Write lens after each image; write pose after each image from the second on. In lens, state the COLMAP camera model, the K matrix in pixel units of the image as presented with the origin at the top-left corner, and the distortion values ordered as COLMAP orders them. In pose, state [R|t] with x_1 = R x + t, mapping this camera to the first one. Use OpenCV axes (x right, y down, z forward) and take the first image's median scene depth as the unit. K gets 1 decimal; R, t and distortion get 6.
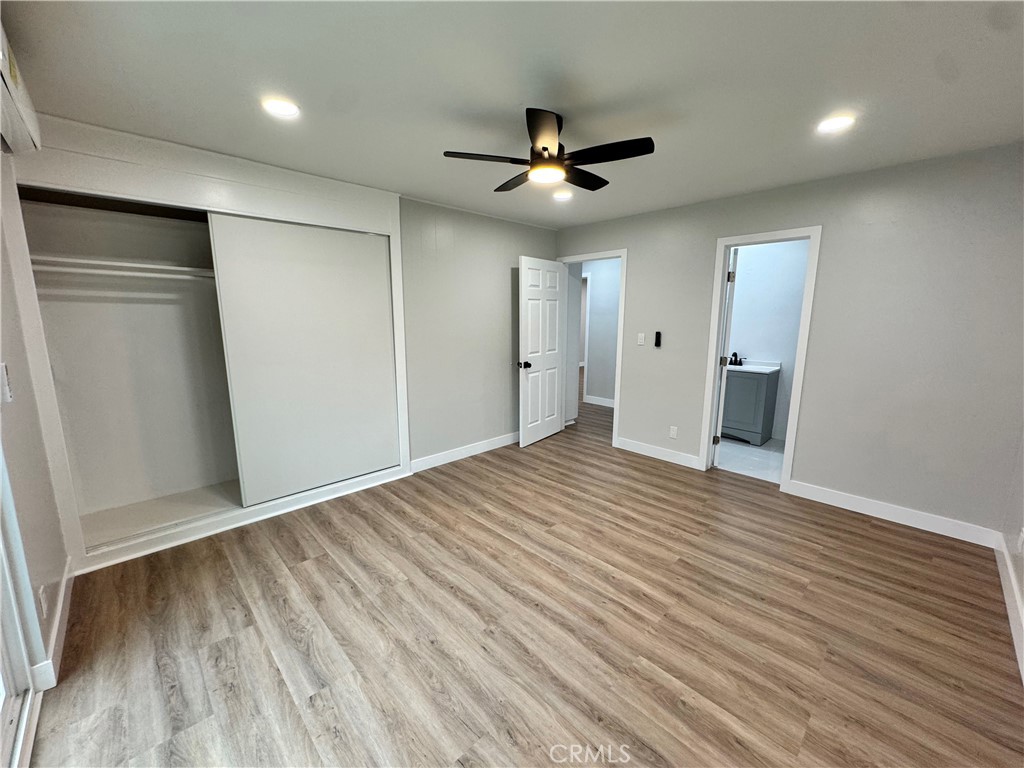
lens RADIAL K [[406.8, 0, 512.7], [0, 406.8, 384.3], [0, 0, 1]] dist [-0.002896, 0.000120]
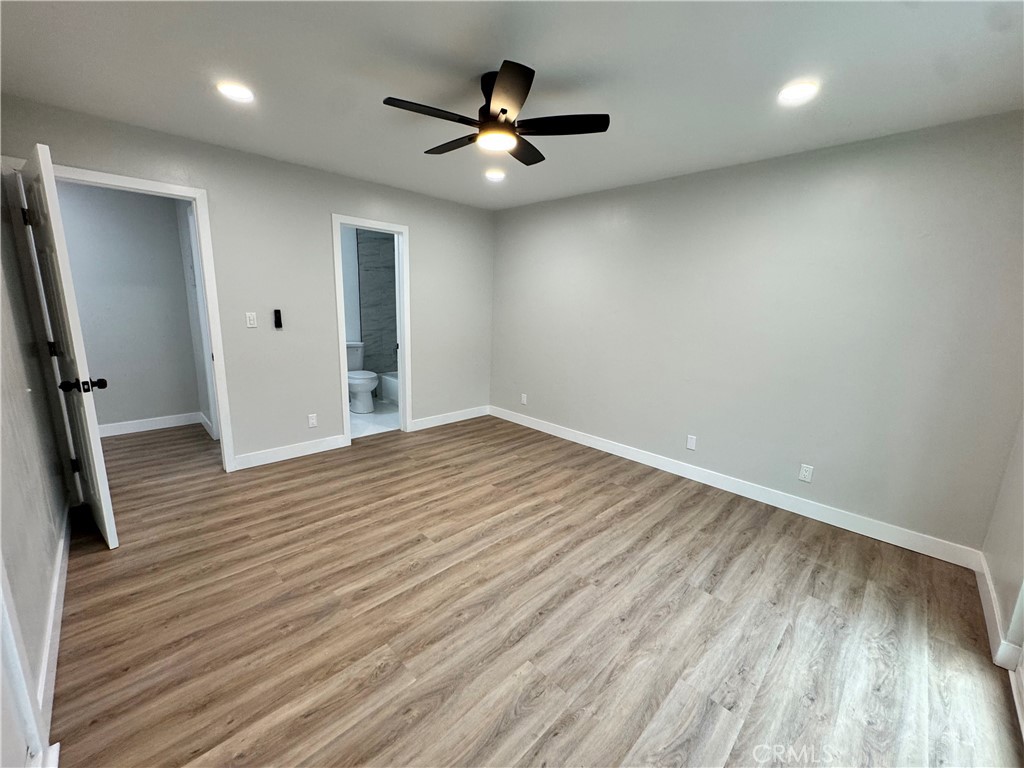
lens RADIAL K [[406.8, 0, 512.7], [0, 406.8, 384.3], [0, 0, 1]] dist [-0.002896, 0.000120]
pose [[-0.018072, -0.200519, 0.979523, -0.726663], [0.135786, 0.970114, 0.201098, -0.123309], [-0.990573, 0.136640, 0.009696, 0.801110]]
